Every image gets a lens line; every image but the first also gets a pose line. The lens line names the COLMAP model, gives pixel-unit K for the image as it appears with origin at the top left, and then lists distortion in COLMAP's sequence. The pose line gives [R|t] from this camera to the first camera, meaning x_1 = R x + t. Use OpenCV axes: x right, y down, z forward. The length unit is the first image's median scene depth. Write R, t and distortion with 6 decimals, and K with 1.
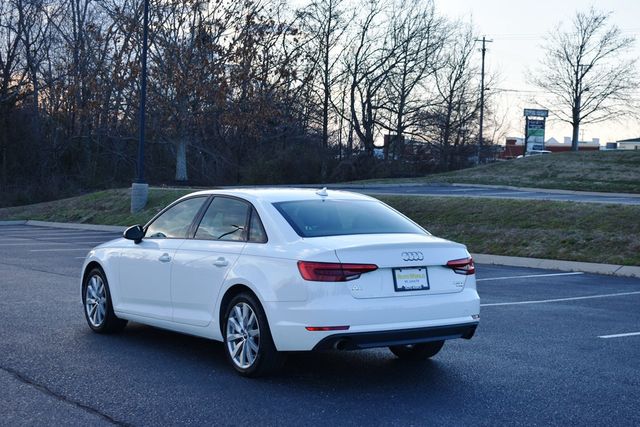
lens RADIAL K [[1111.0, 0, 321.8], [0, 1111.0, 213.5], [0, 0, 1]] dist [-0.004970, 0.000000]
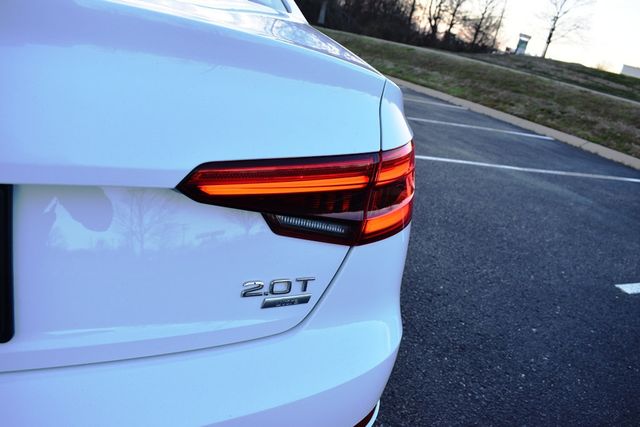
lens RADIAL K [[499.5, 0, 322.7], [0, 499.5, 209.9], [0, 0, 1]] dist [-0.097371, 0.015813]
pose [[0.966170, 0.237628, -0.100240, 0.058292], [-0.197249, 0.931244, 0.306395, 0.010907], [0.166156, -0.276258, 0.946612, 0.402894]]
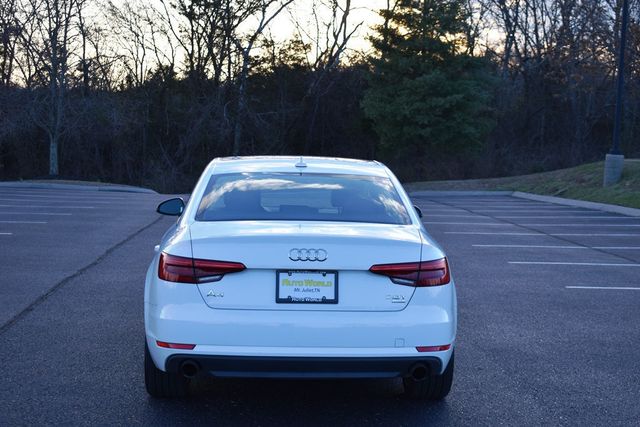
lens RADIAL K [[1111.0, 0, 324.3], [0, 1111.0, 215.3], [0, 0, 1]] dist [-0.004970, 0.000000]
pose [[0.849068, 0.042579, -0.526565, 0.192652], [-0.028171, 0.998978, 0.035355, -0.004899], [0.527532, -0.015186, 0.849400, 0.171225]]
